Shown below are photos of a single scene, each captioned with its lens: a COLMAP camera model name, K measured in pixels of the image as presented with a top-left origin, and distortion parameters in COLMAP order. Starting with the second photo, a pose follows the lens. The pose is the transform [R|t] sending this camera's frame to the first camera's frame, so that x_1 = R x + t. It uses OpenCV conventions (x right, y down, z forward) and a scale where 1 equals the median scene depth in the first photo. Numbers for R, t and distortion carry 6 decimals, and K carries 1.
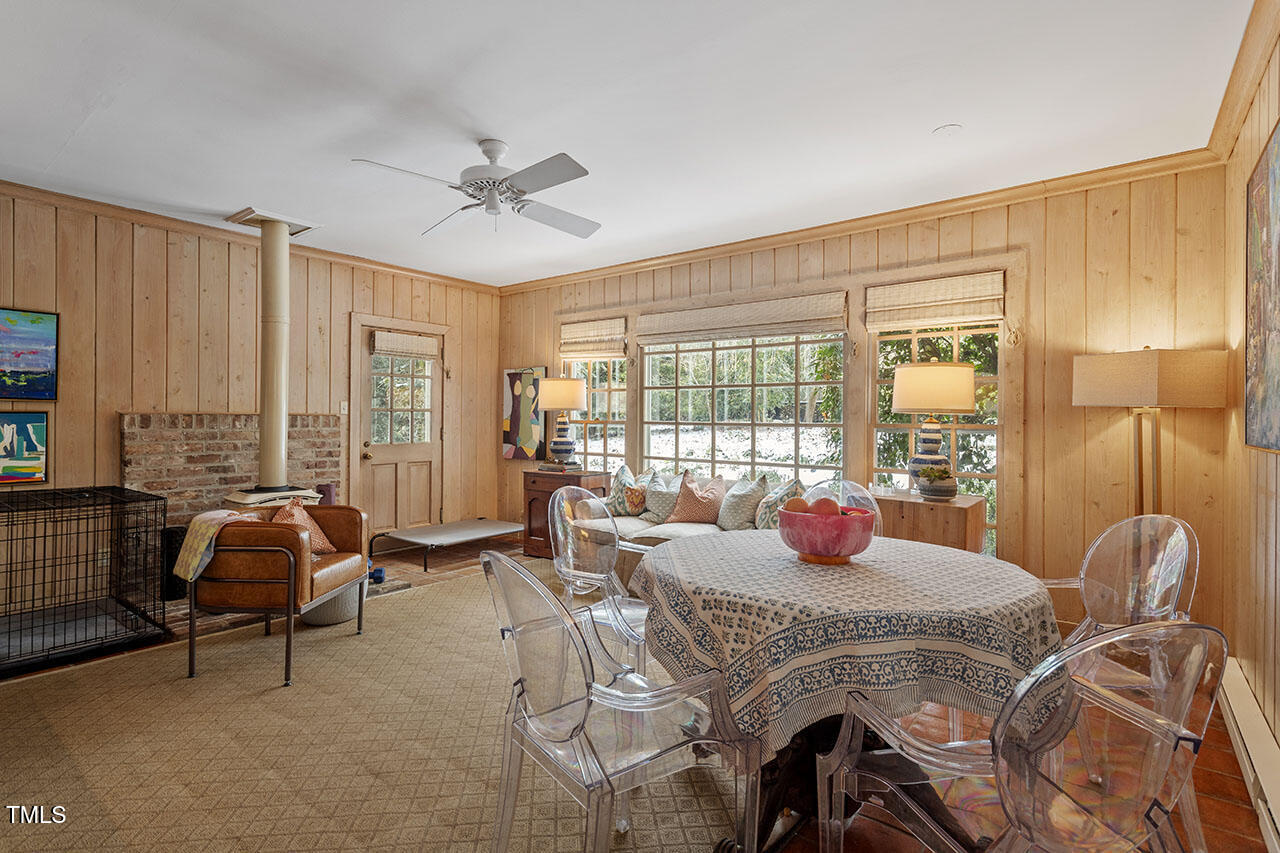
lens RADIAL K [[618.4, 0, 635.6], [0, 618.4, 415.7], [0, 0, 1]] dist [0.009383, 0.002302]
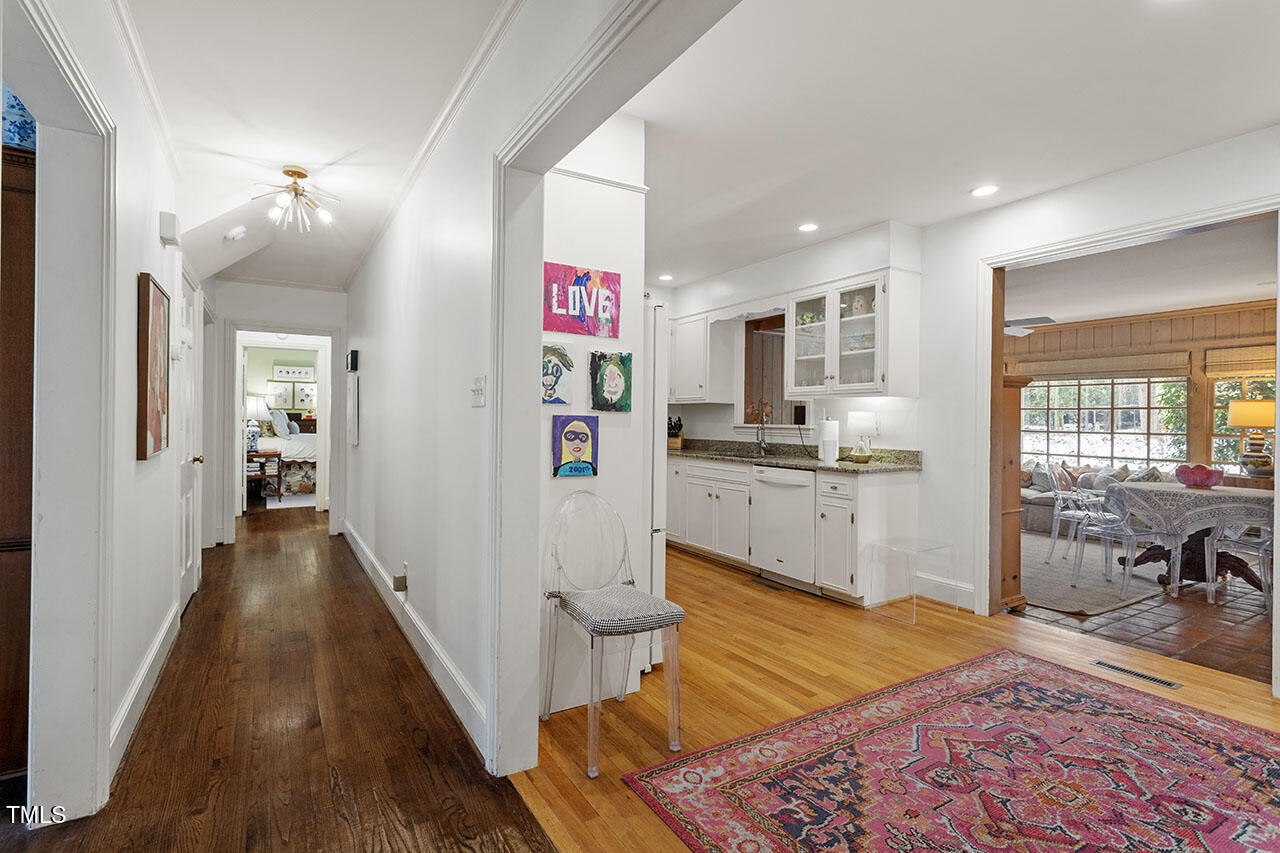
lens RADIAL K [[618.4, 0, 638.0], [0, 618.4, 419.6], [0, 0, 1]] dist [0.009383, 0.002302]
pose [[0.940217, 0.001319, -0.340572, -0.491258], [-0.000176, 0.999994, 0.003386, -0.030547], [0.340575, -0.003124, 0.940212, -1.094040]]
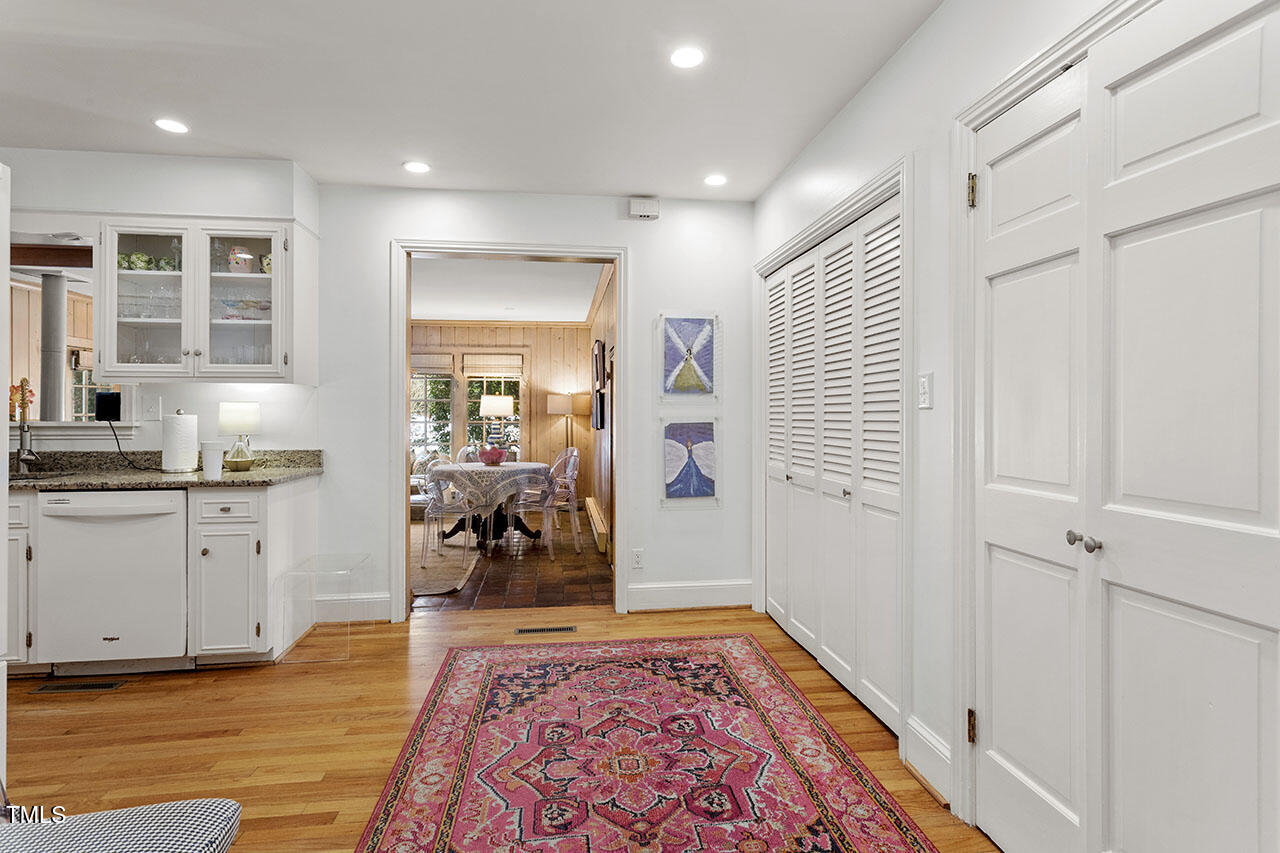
lens RADIAL K [[618.4, 0, 640.0], [0, 618.4, 410.9], [0, 0, 1]] dist [0.009383, 0.002302]
pose [[0.694877, -0.003901, 0.719118, -0.722565], [-0.000356, 0.999983, 0.005768, -0.034493], [-0.719128, -0.004264, 0.694864, -0.876622]]
